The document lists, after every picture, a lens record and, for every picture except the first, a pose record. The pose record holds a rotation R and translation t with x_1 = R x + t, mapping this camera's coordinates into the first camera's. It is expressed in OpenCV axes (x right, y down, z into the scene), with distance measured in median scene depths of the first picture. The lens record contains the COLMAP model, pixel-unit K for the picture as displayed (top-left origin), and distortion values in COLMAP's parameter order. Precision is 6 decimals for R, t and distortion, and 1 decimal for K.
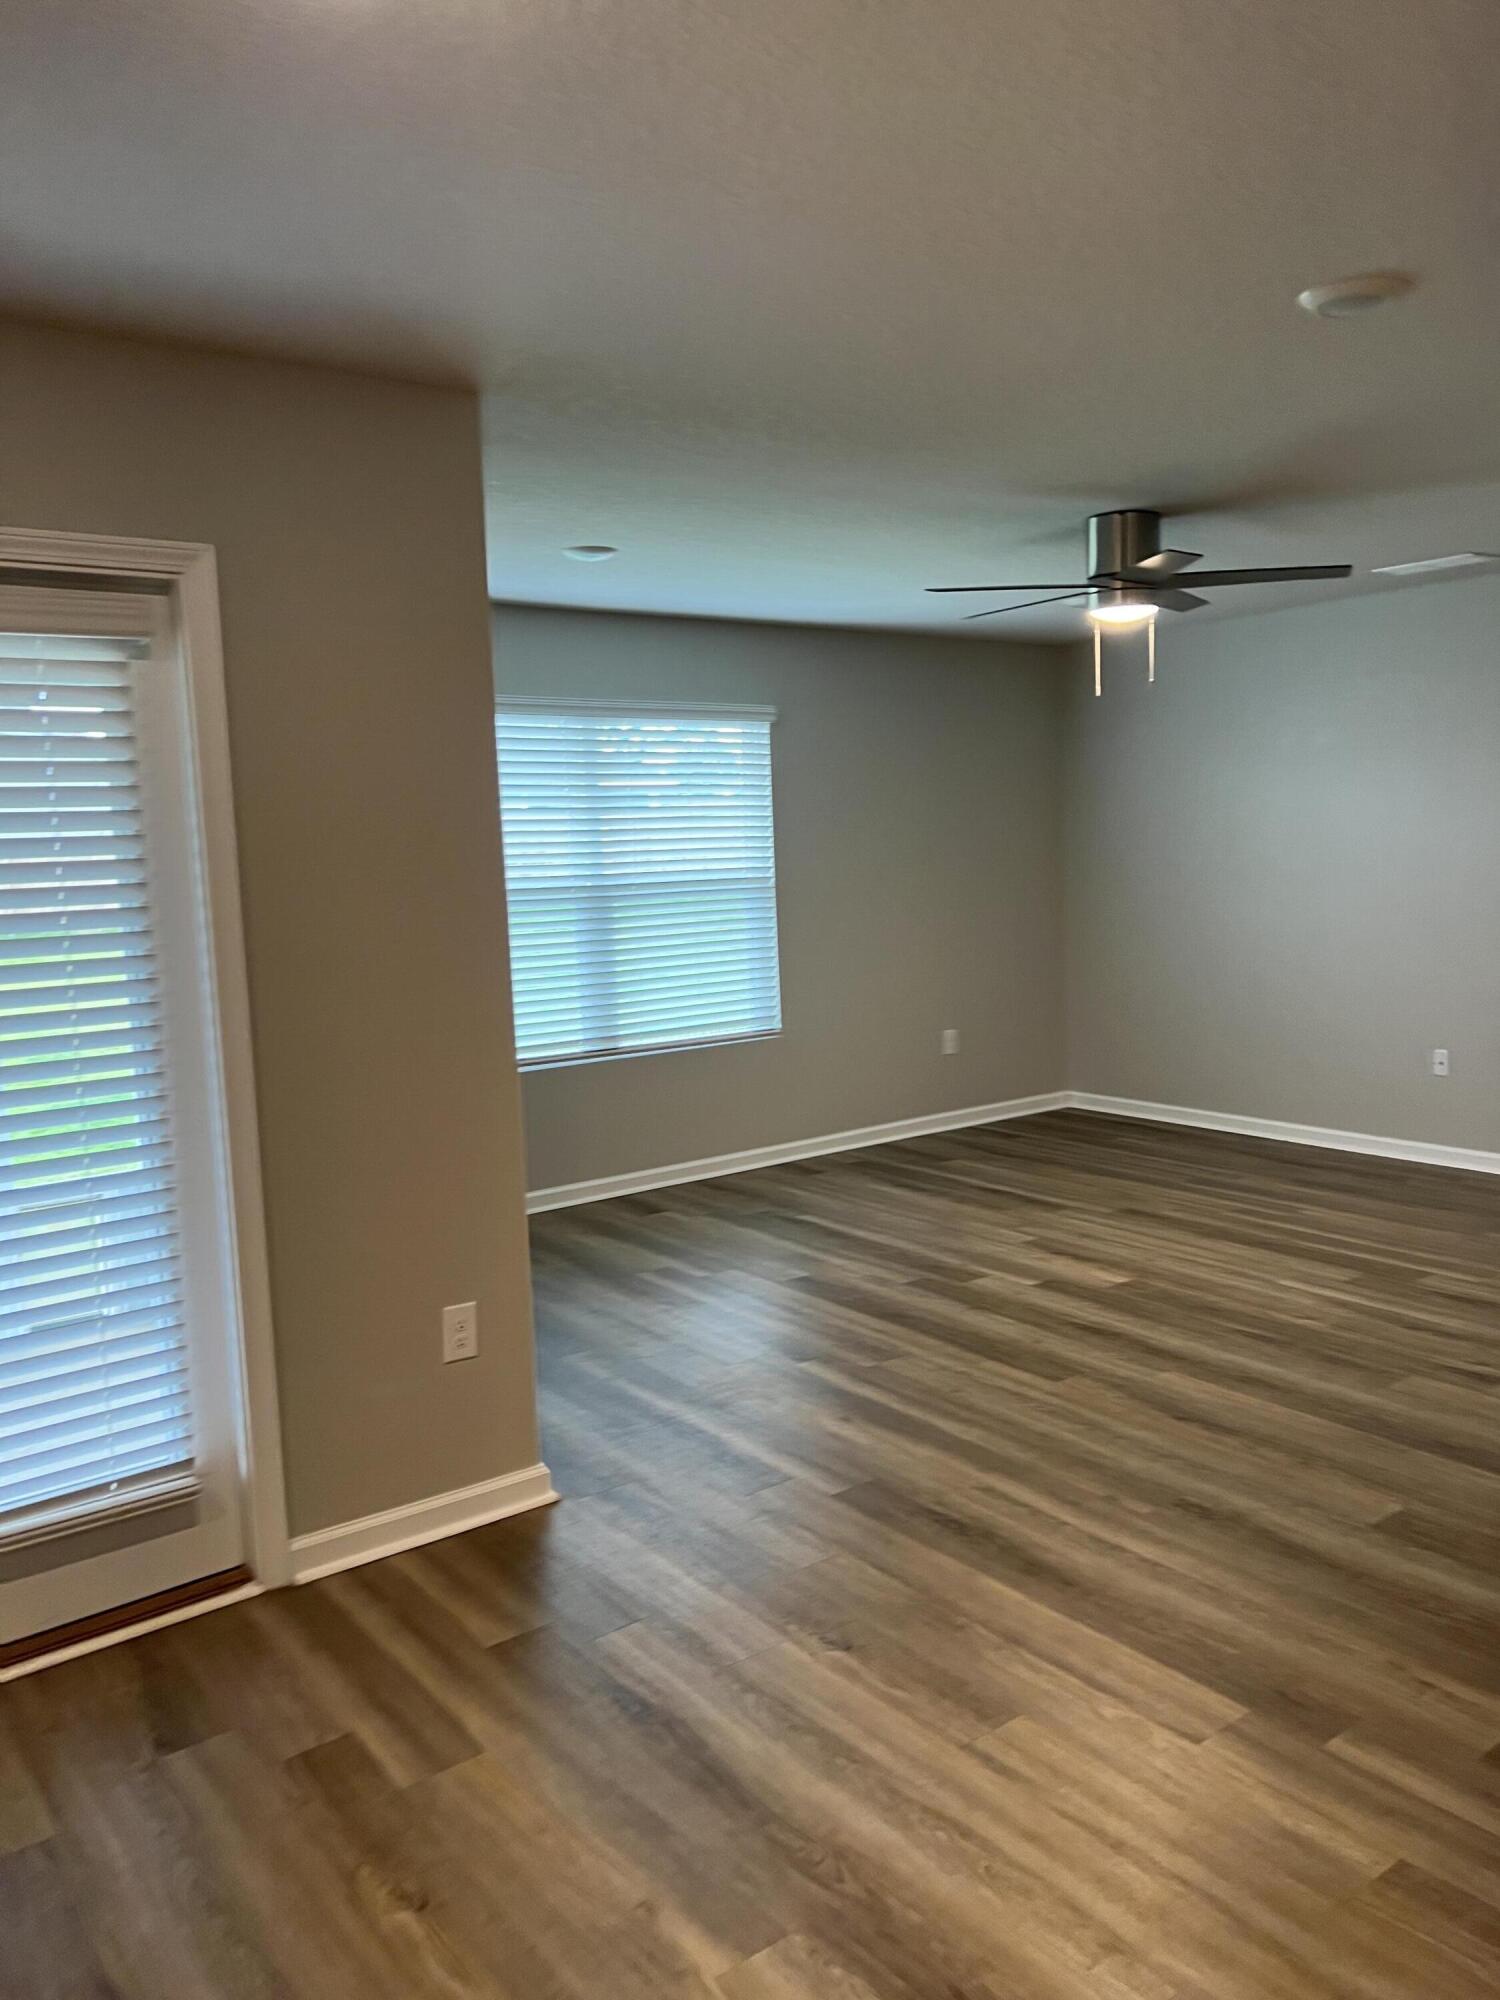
lens RADIAL K [[1495.9, 0, 765.1], [0, 1495.9, 998.3], [0, 0, 1]] dist [0.076100, -0.059056]
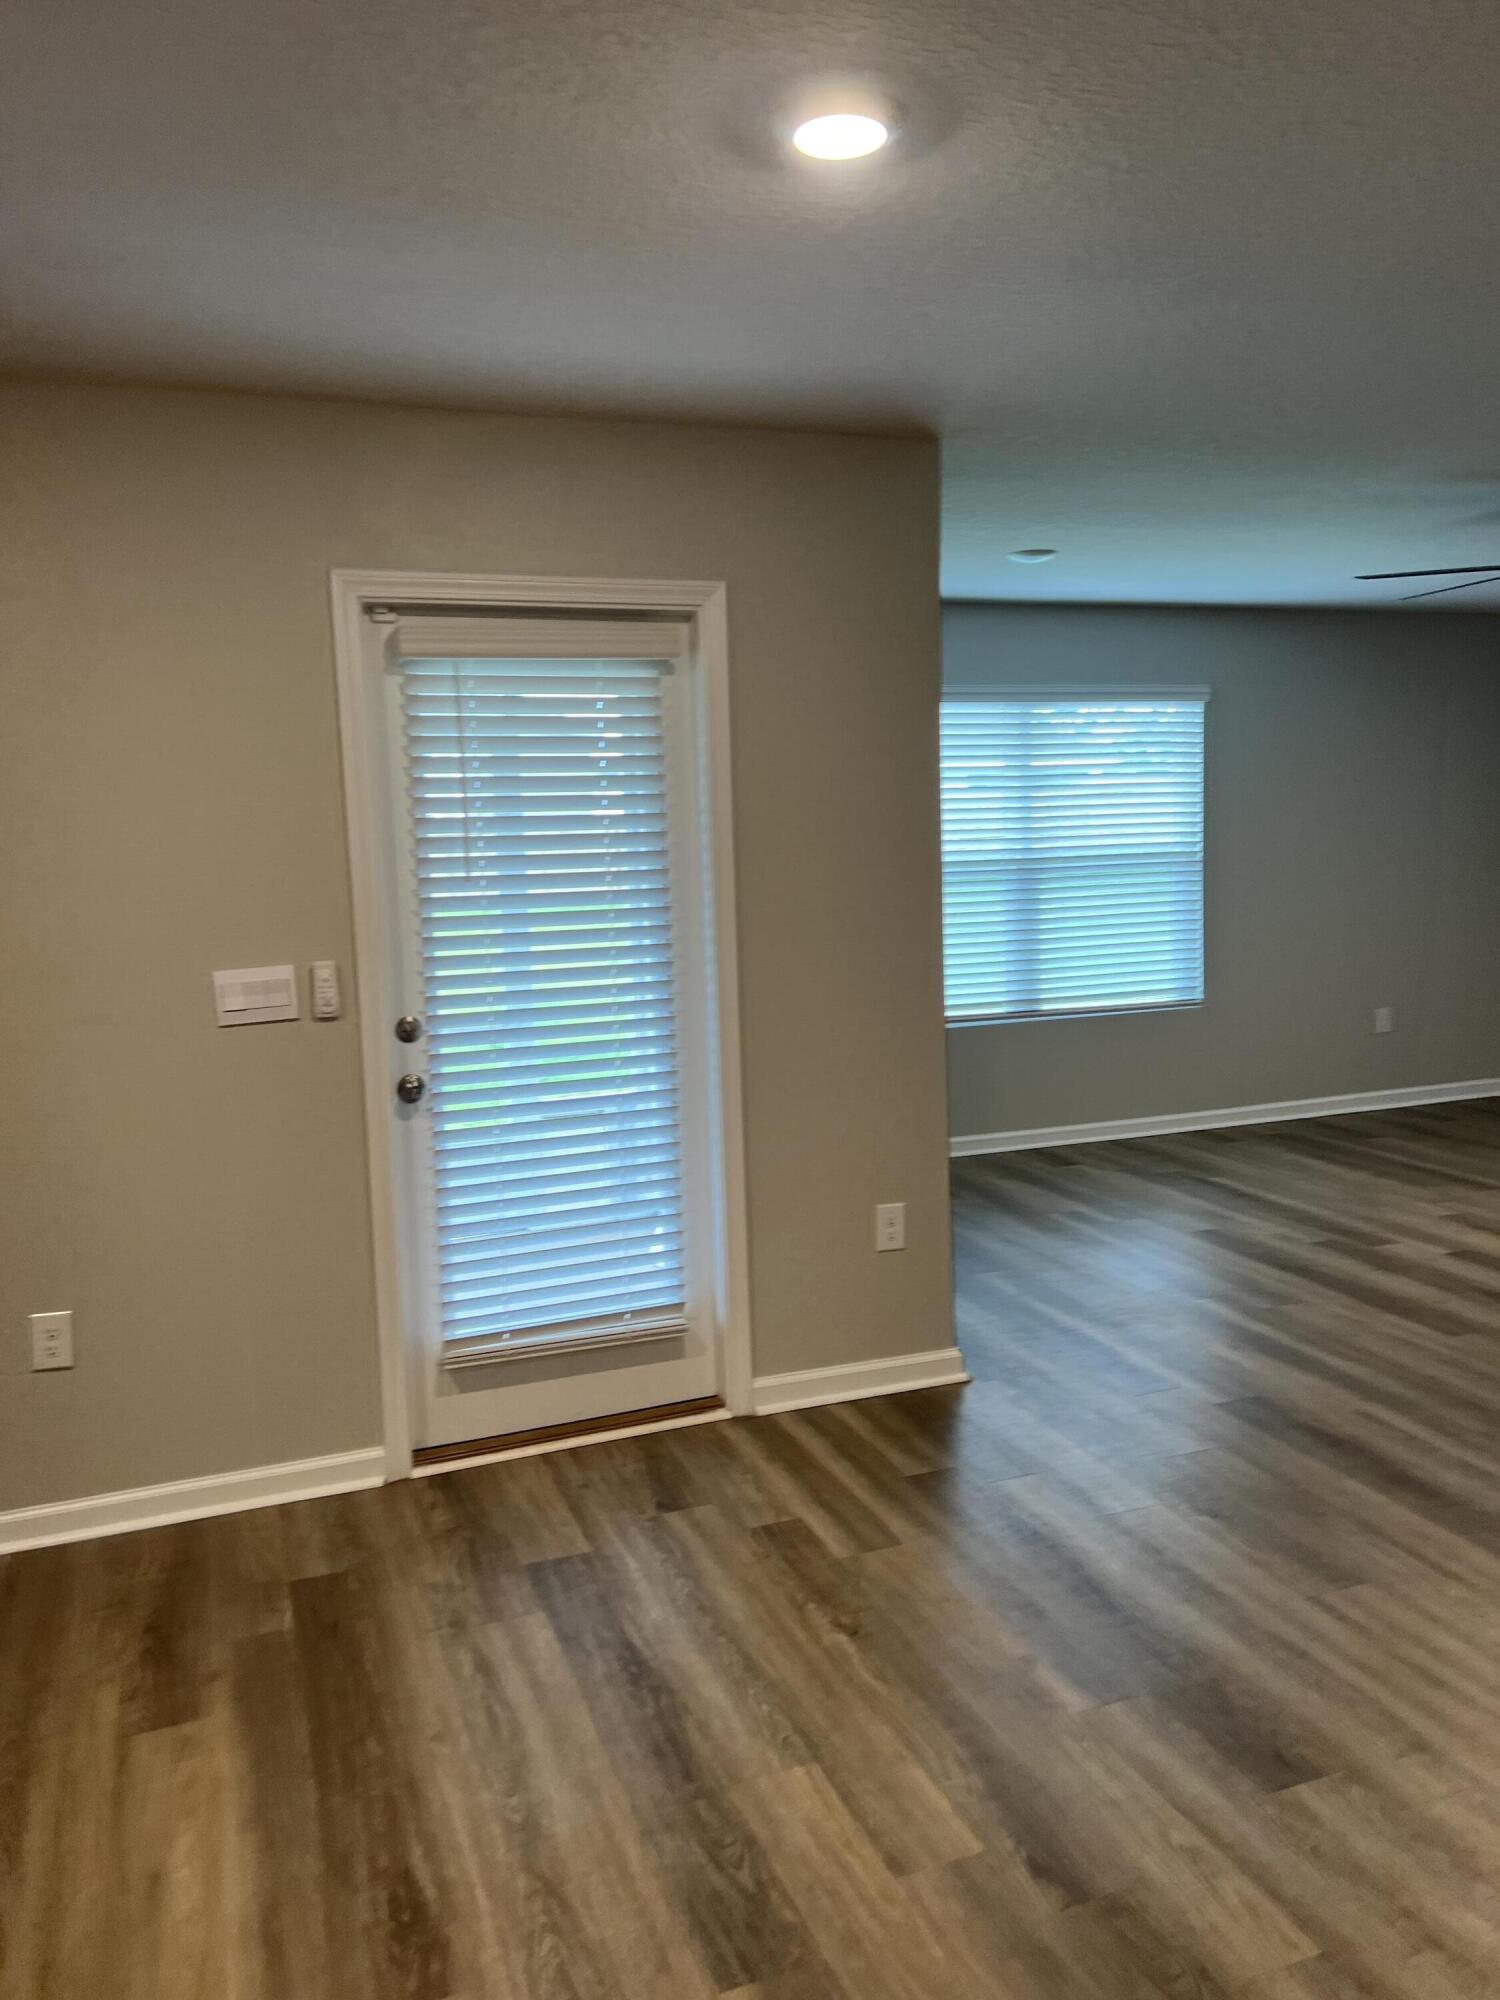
lens RADIAL K [[1495.9, 0, 739.5], [0, 1495.9, 1012.3], [0, 0, 1]] dist [0.076100, -0.059056]
pose [[0.953809, 0.041355, -0.297552, 0.031308], [-0.034144, 0.998985, 0.029394, 0.019165], [0.298466, -0.017877, 0.954253, -0.175881]]
